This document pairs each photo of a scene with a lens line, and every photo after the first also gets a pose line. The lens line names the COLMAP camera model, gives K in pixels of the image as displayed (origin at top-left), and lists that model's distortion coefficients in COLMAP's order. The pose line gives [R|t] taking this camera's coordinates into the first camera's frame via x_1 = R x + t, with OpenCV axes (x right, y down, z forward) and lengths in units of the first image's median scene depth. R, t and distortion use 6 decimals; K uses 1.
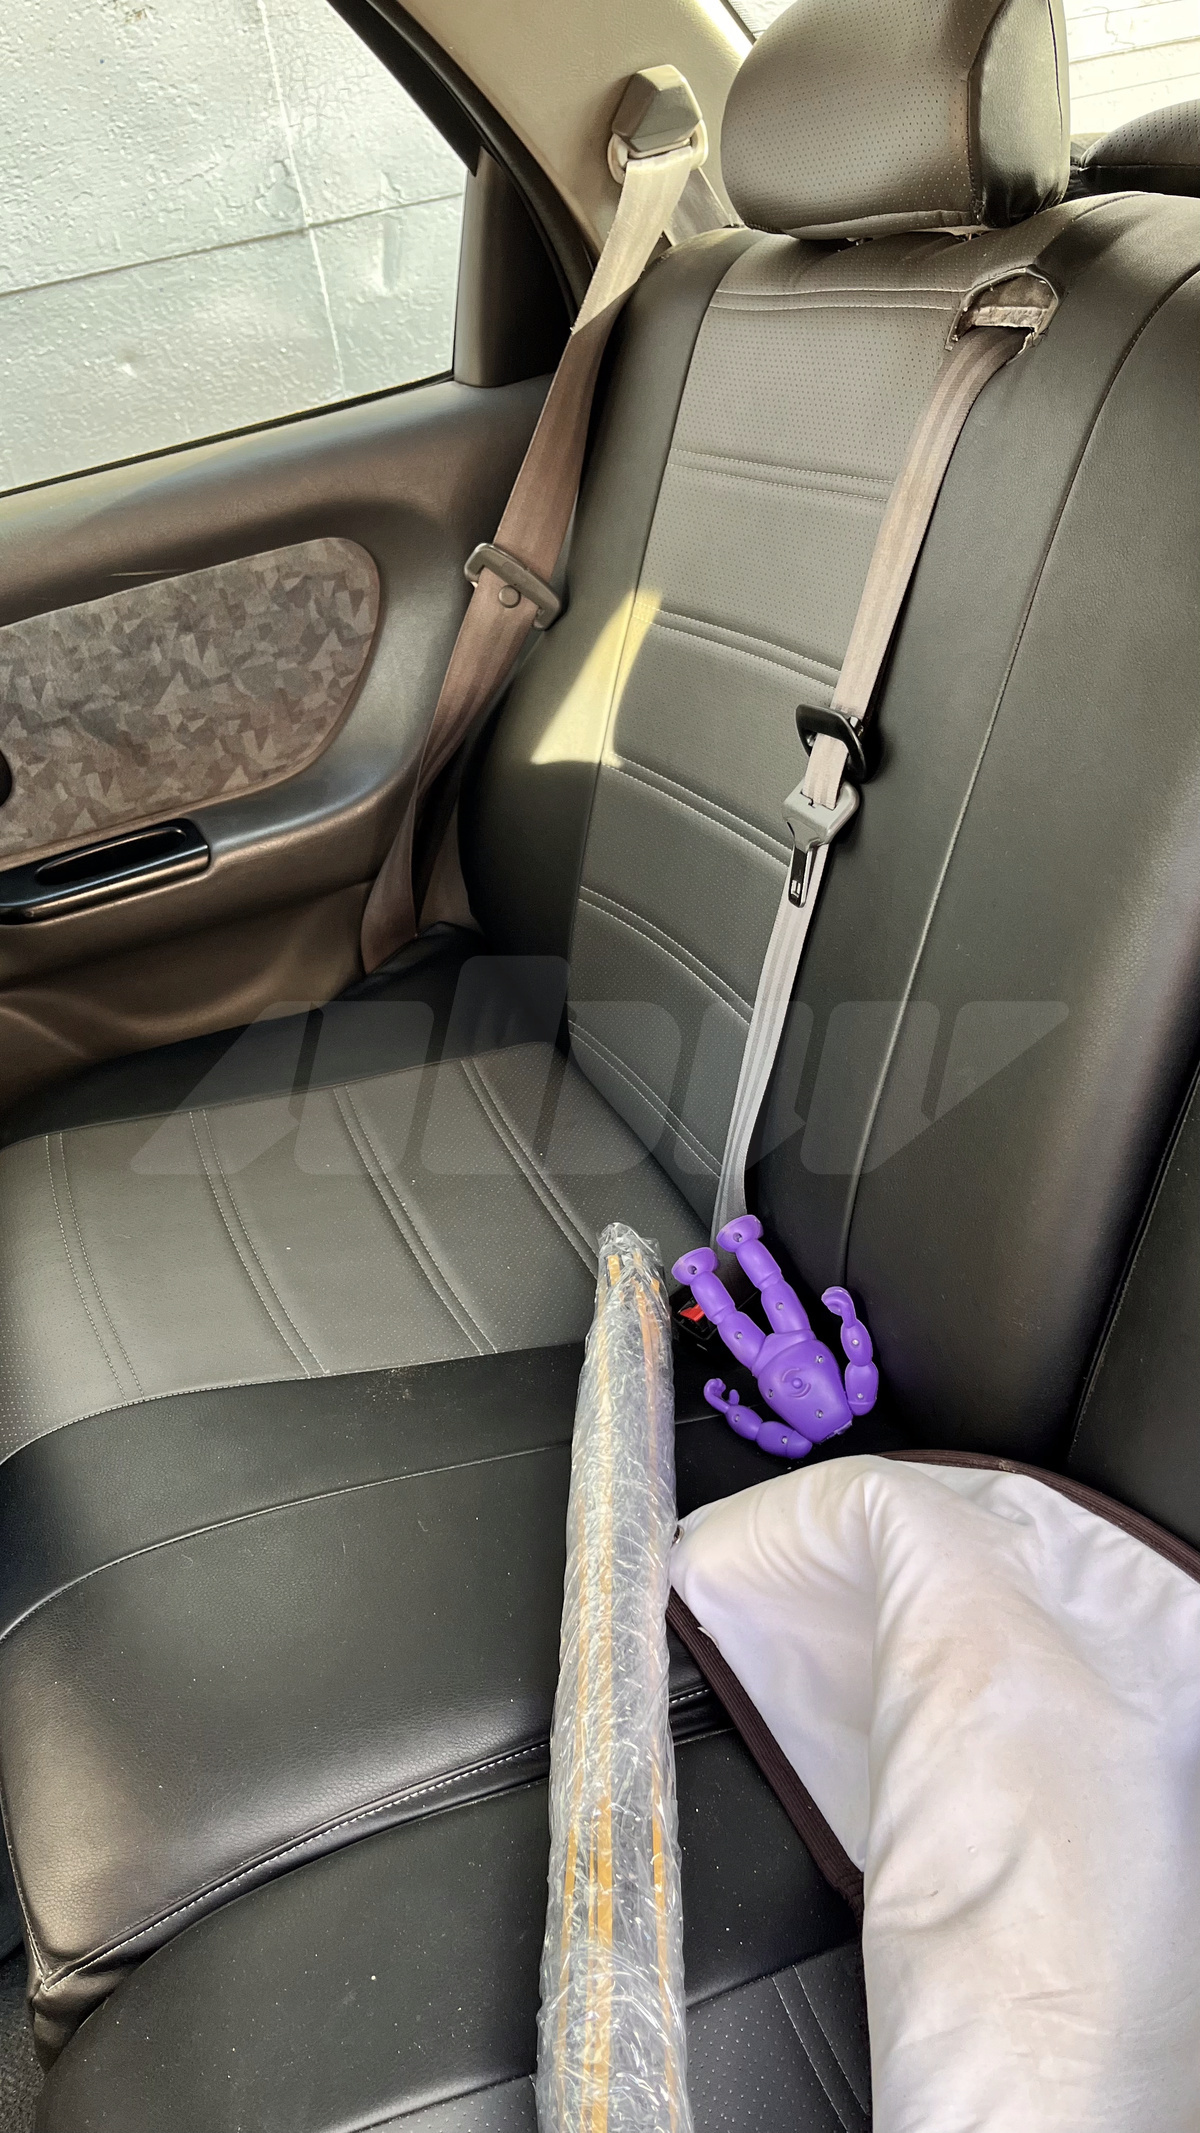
lens RADIAL K [[1642.5, 0, 593.9], [0, 1642.5, 1068.5], [0, 0, 1]] dist [0.062086, -0.087158]
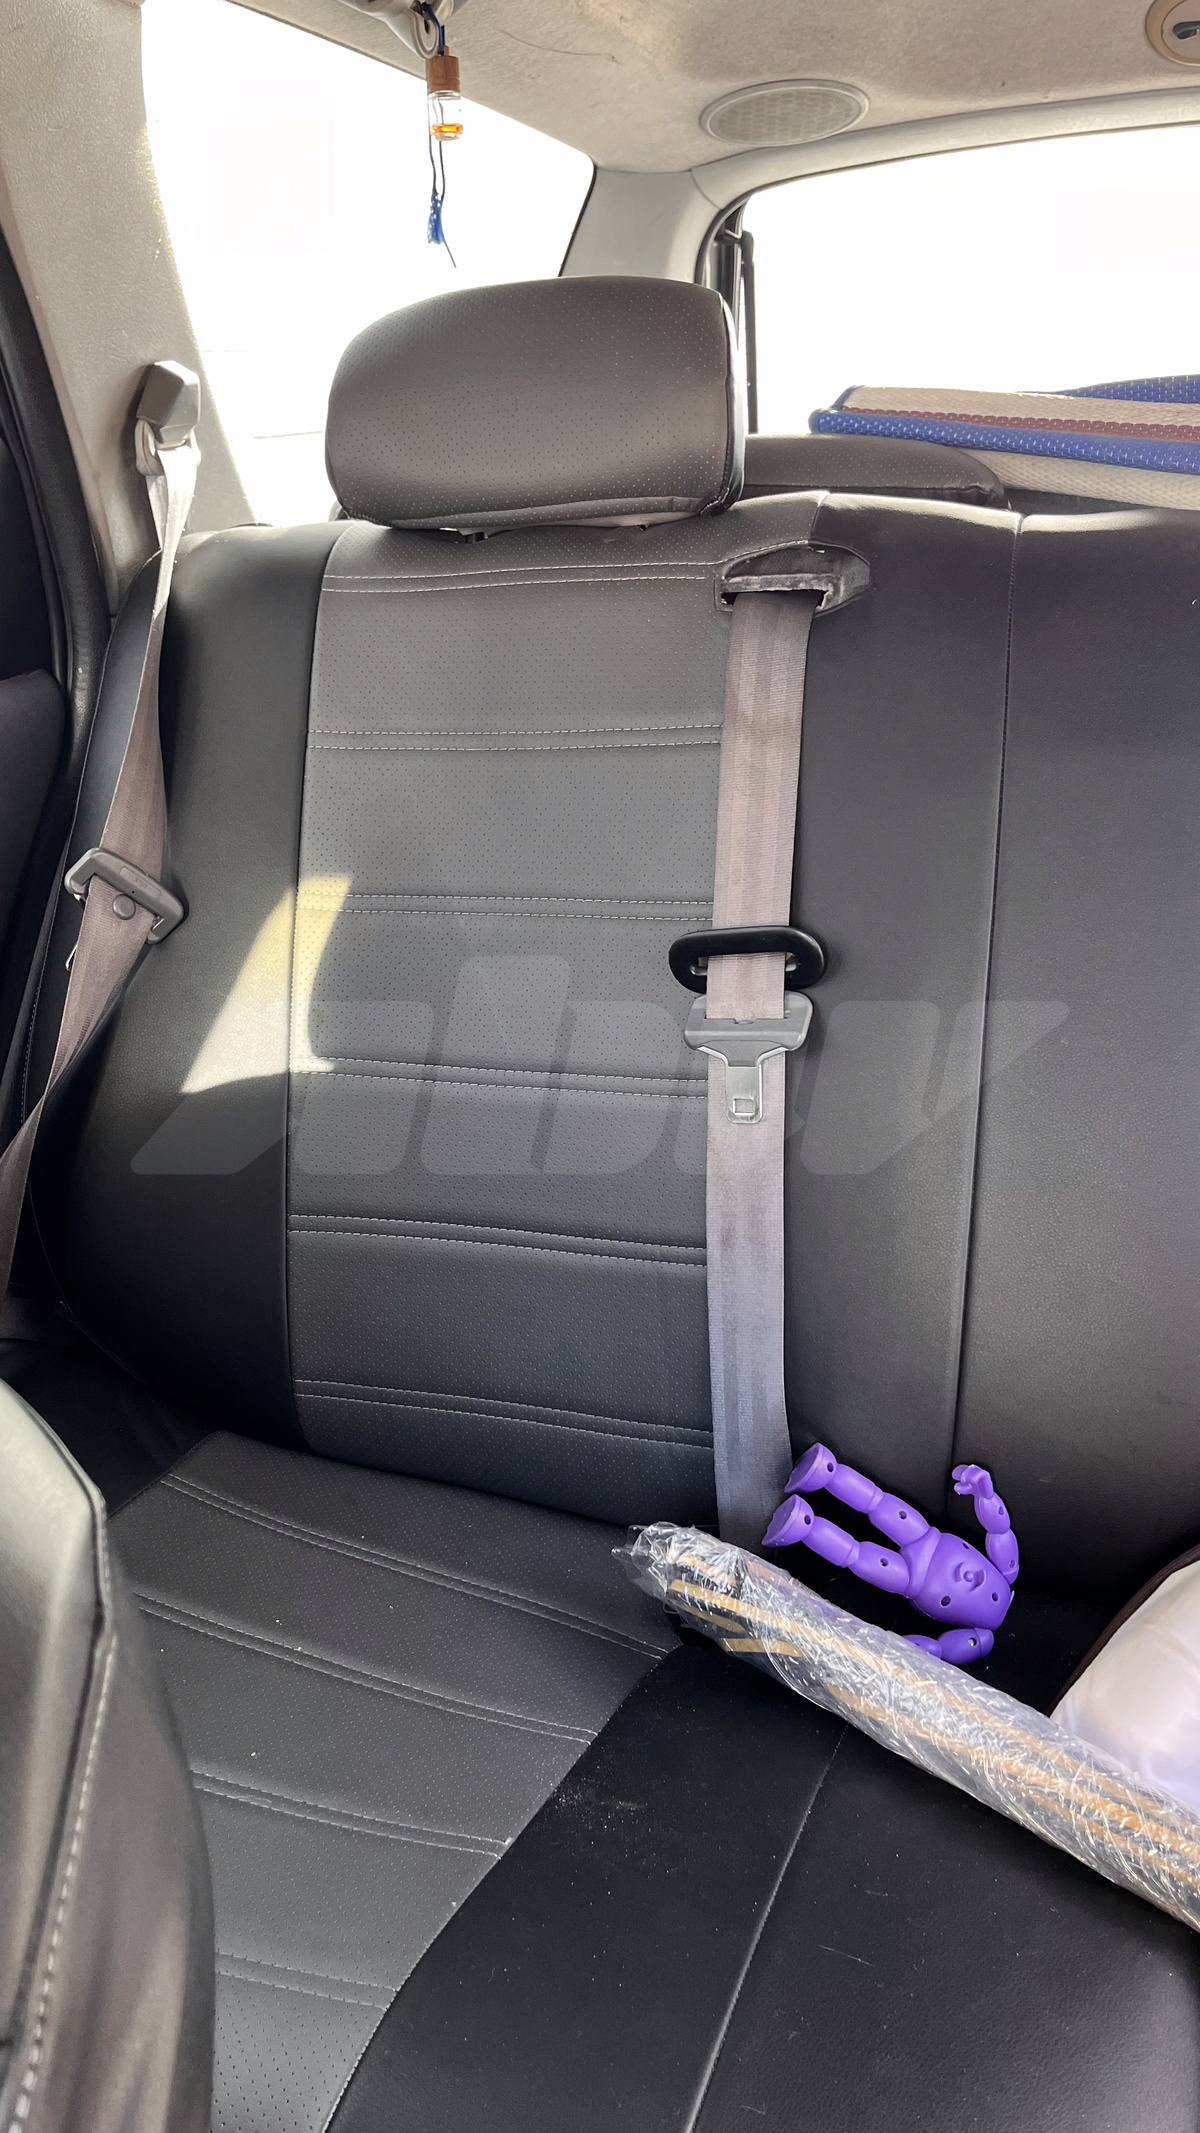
lens RADIAL K [[1642.5, 0, 593.9], [0, 1642.5, 1068.5], [0, 0, 1]] dist [0.062086, -0.087158]
pose [[0.673511, -0.161438, 0.721333, -0.538209], [0.325503, 0.940923, -0.093340, -0.056511], [-0.663650, 0.297661, 0.686270, 0.307357]]
